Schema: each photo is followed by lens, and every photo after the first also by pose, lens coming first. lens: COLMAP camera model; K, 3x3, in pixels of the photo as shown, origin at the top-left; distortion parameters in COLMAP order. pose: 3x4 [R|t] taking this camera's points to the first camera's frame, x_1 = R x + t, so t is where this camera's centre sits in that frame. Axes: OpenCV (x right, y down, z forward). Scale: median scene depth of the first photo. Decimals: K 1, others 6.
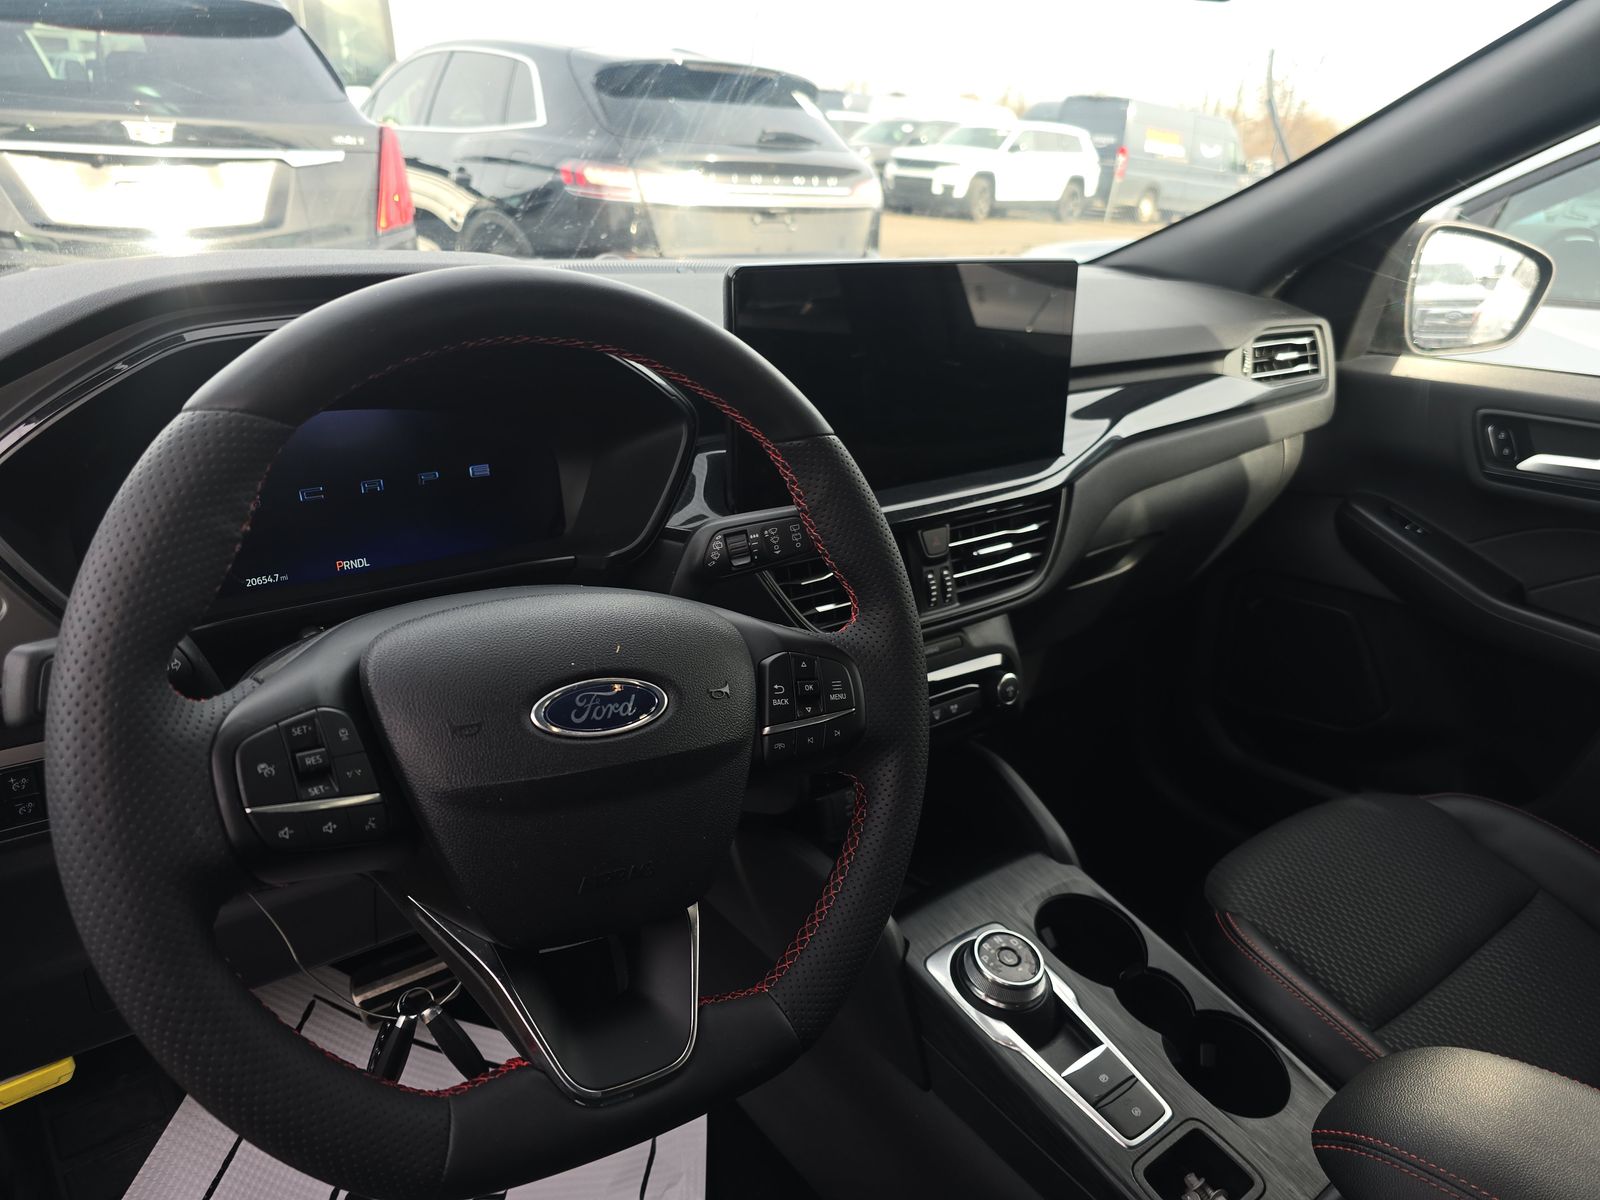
lens RADIAL K [[1104.5, 0, 800.0], [0, 1104.5, 600.0], [0, 0, 1]] dist [0.055585, -0.070662]
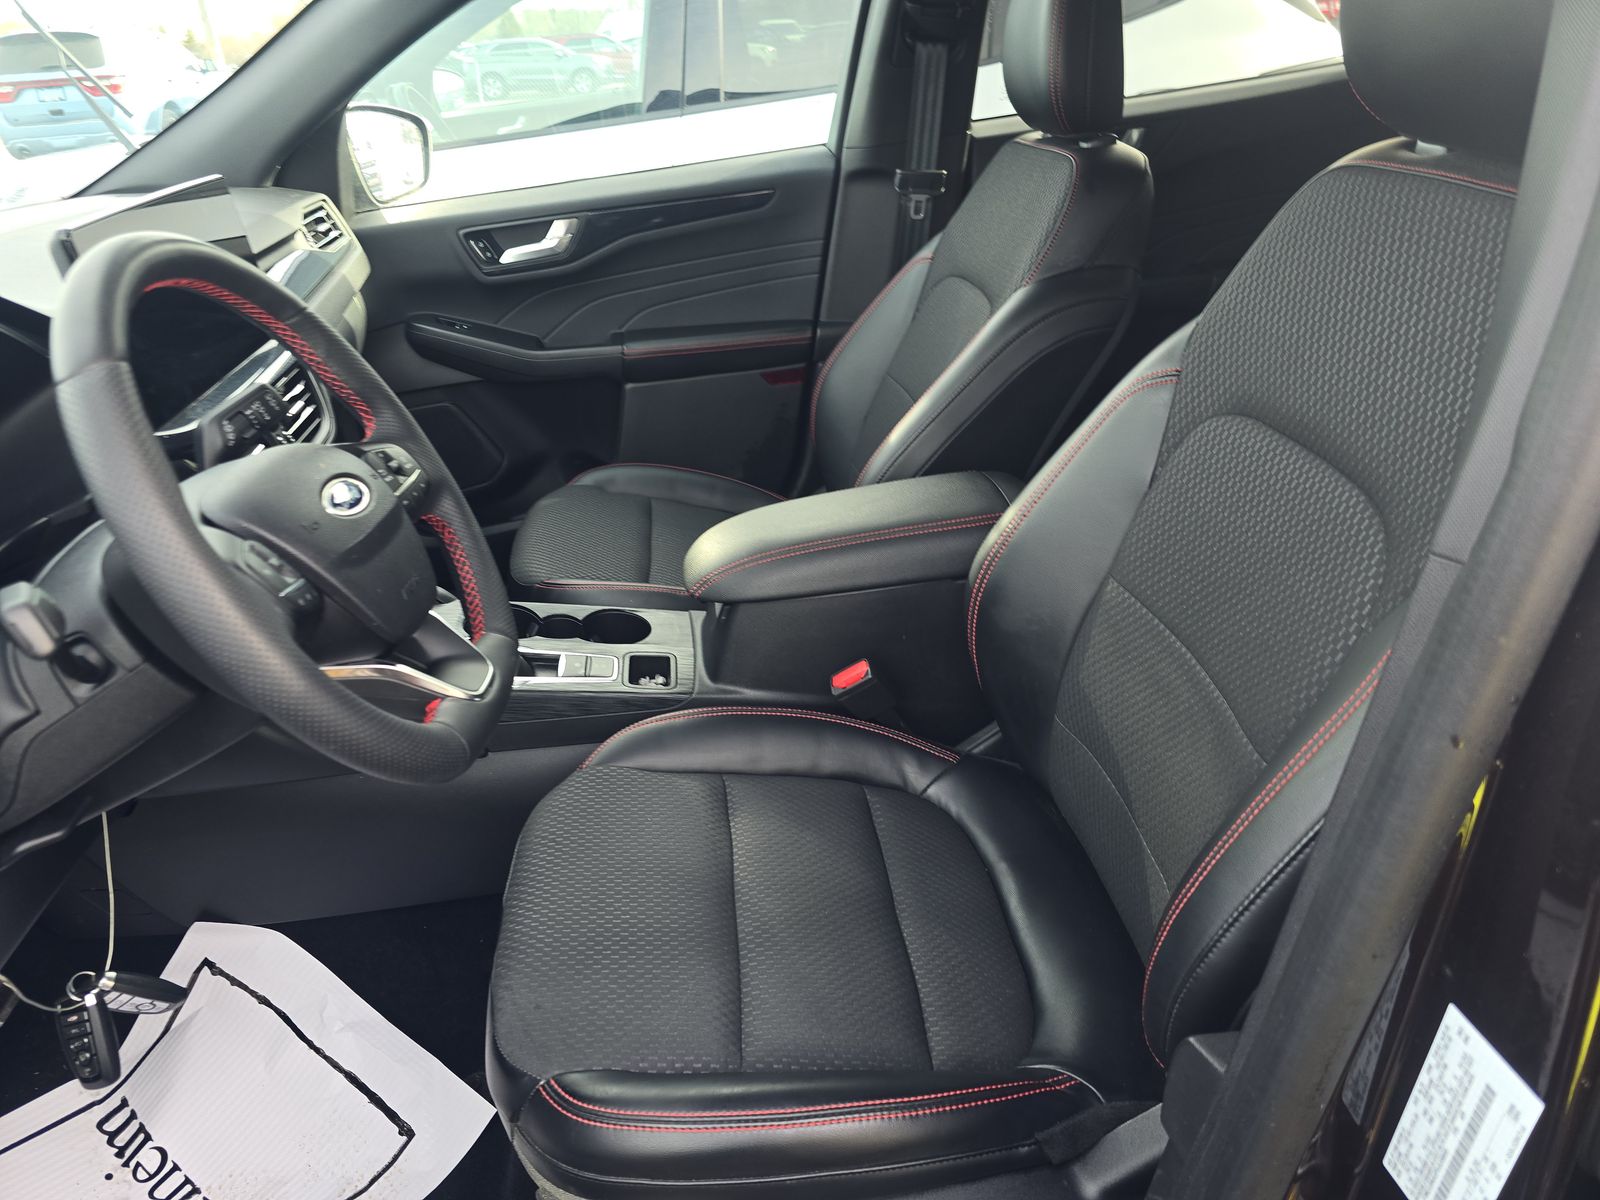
lens RADIAL K [[1104.5, 0, 800.0], [0, 1104.5, 600.0], [0, 0, 1]] dist [0.055585, -0.070662]
pose [[0.518415, -0.474428, 0.711452, -0.597908], [0.409510, 0.868114, 0.280500, 0.026701], [-0.750698, 0.145931, 0.644327, -0.263696]]
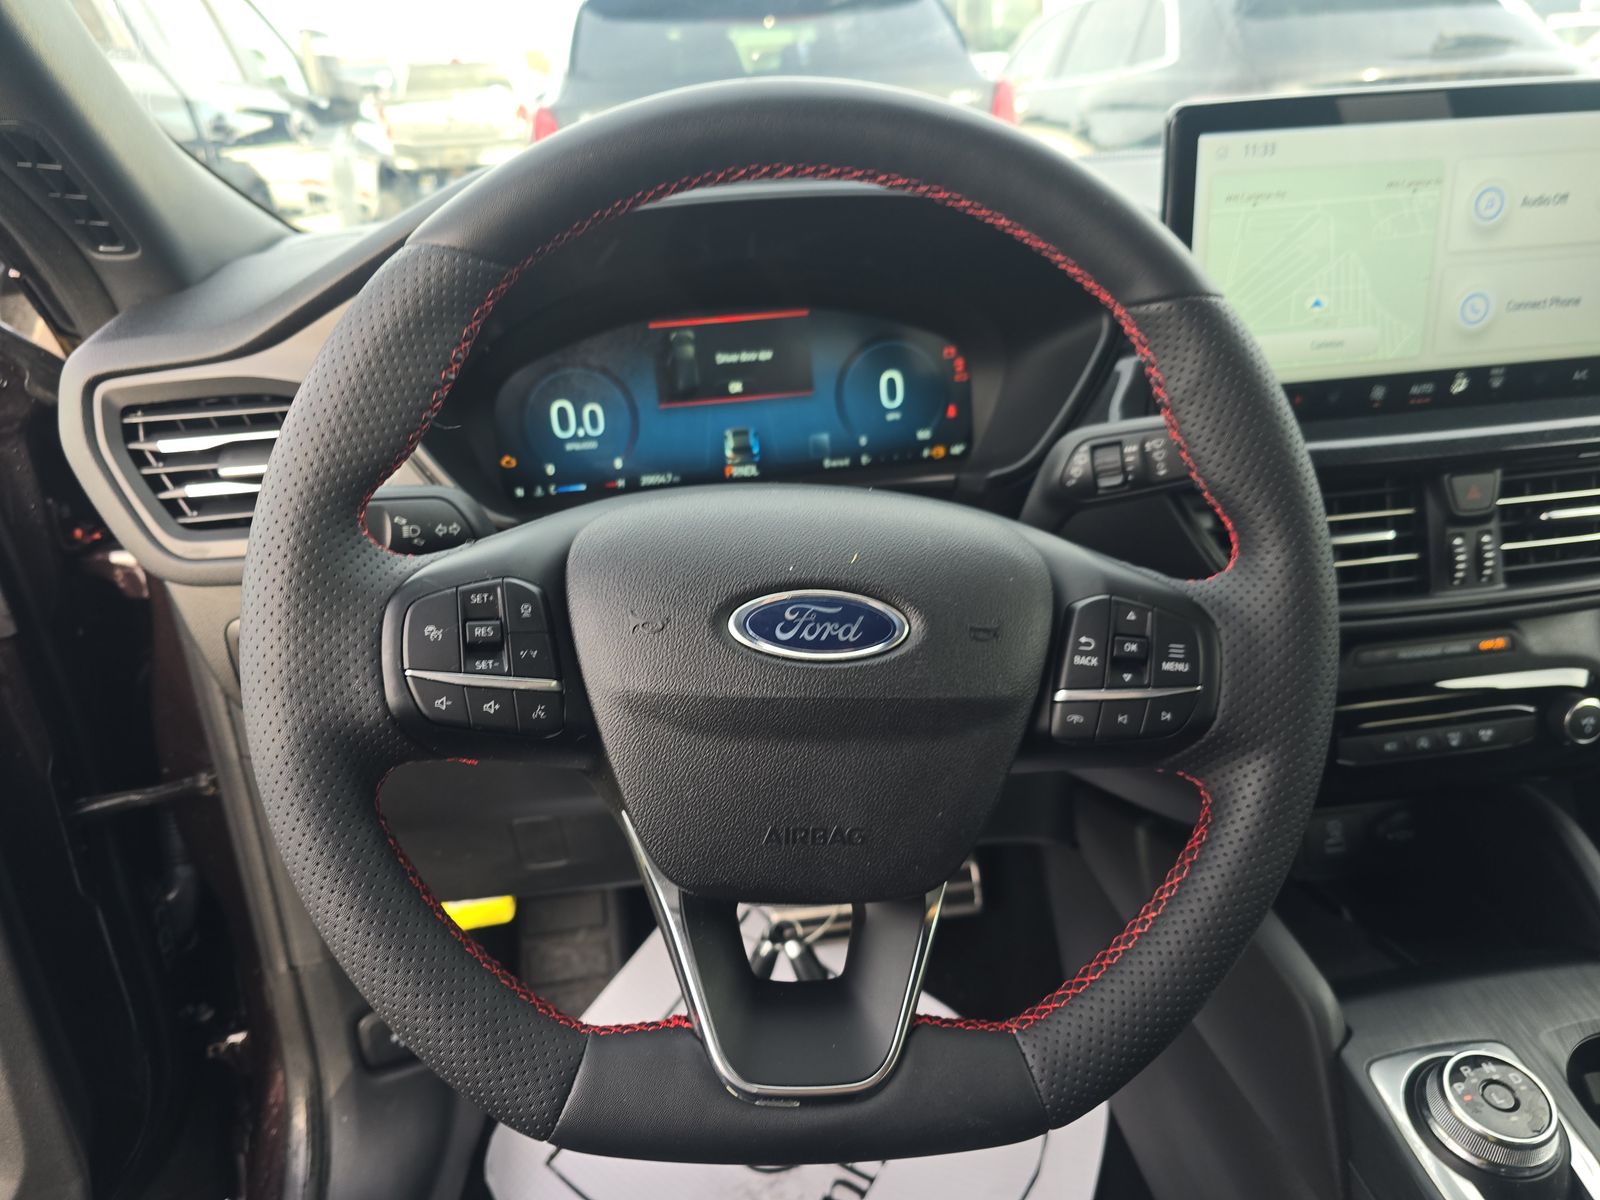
lens RADIAL K [[1104.5, 0, 800.0], [0, 1104.5, 600.0], [0, 0, 1]] dist [0.055585, -0.070662]
pose [[0.855942, 0.116436, -0.503791, 0.127533], [-0.103290, 0.993181, 0.054055, 0.021571], [0.506650, 0.005769, 0.862132, 0.178491]]
